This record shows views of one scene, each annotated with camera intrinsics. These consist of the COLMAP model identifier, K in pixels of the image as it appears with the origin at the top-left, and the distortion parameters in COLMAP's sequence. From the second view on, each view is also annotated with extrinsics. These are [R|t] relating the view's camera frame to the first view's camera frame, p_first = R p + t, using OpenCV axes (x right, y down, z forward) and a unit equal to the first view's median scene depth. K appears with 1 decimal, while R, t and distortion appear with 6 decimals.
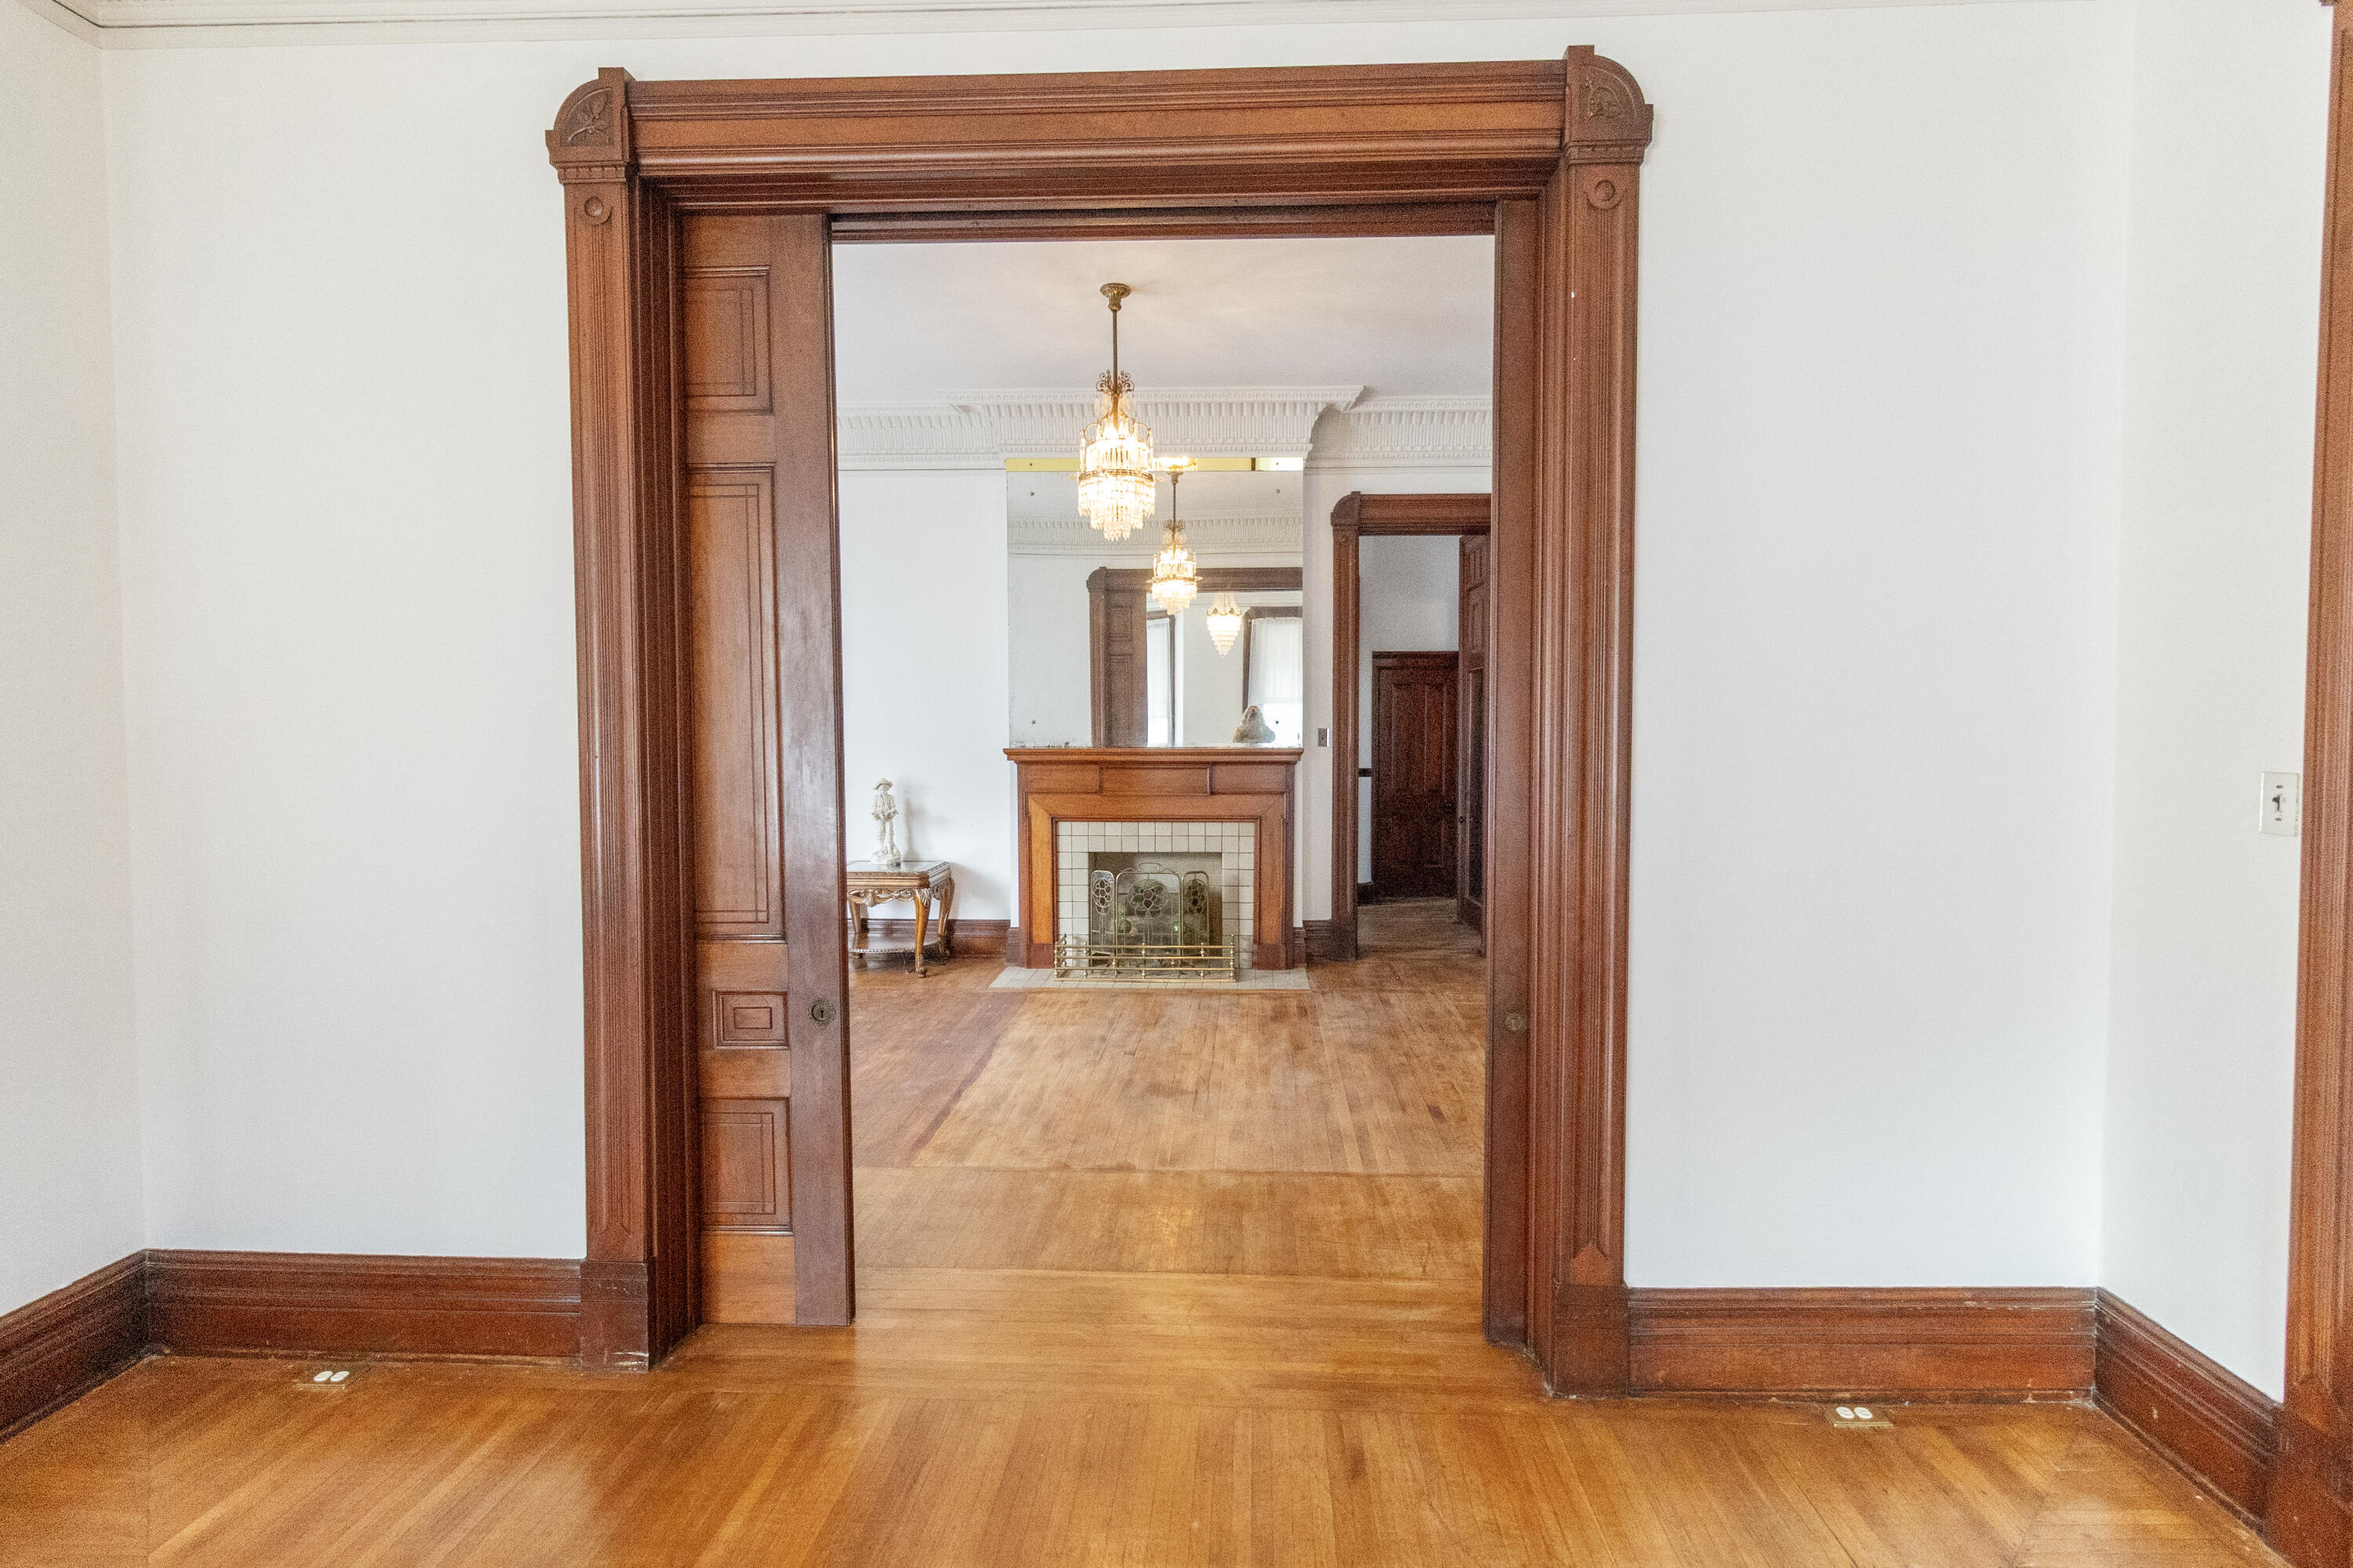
lens RADIAL K [[1075.3, 0, 1205.9], [0, 1075.3, 762.2], [0, 0, 1]] dist [0.000917, 0.000112]
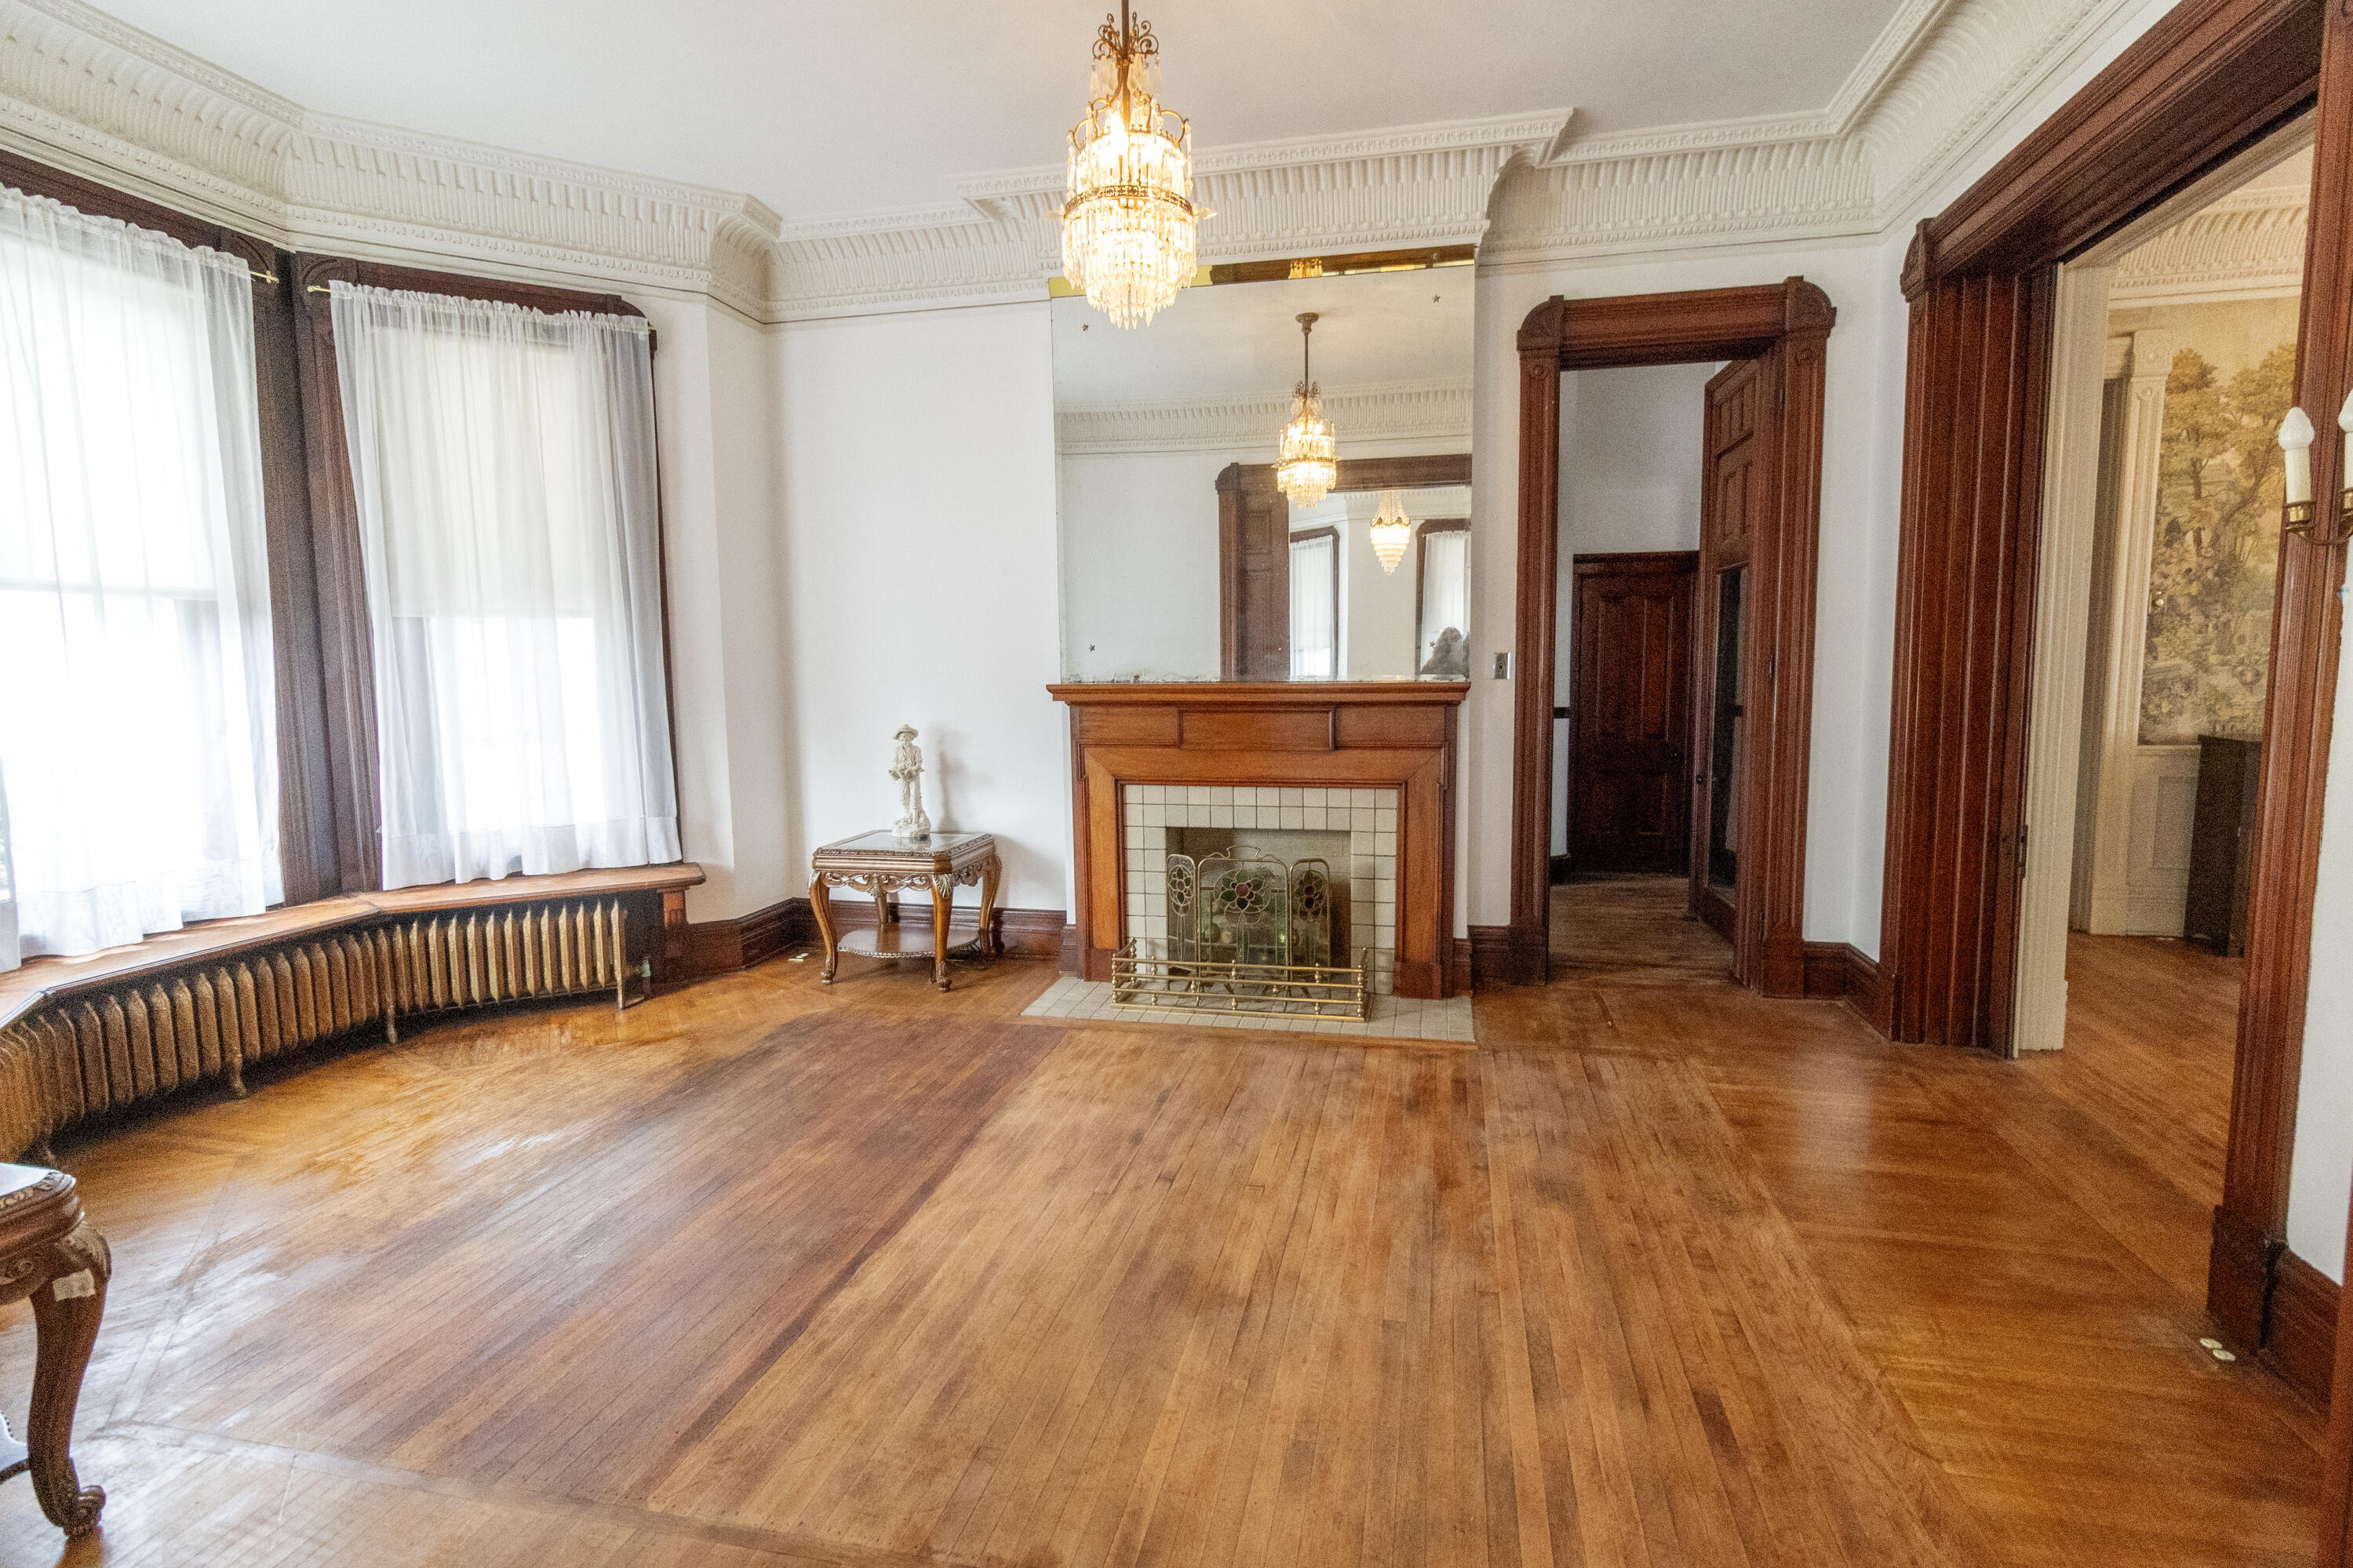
lens RADIAL K [[1075.1, 0, 1205.9], [0, 1075.1, 762.2], [0, 0, 1]] dist [0.000917, 0.000112]
pose [[0.986079, 0.006271, -0.166159, 0.038197], [0.003985, 0.998110, 0.061321, -0.004422], [0.166229, -0.061130, 0.984191, 0.295150]]
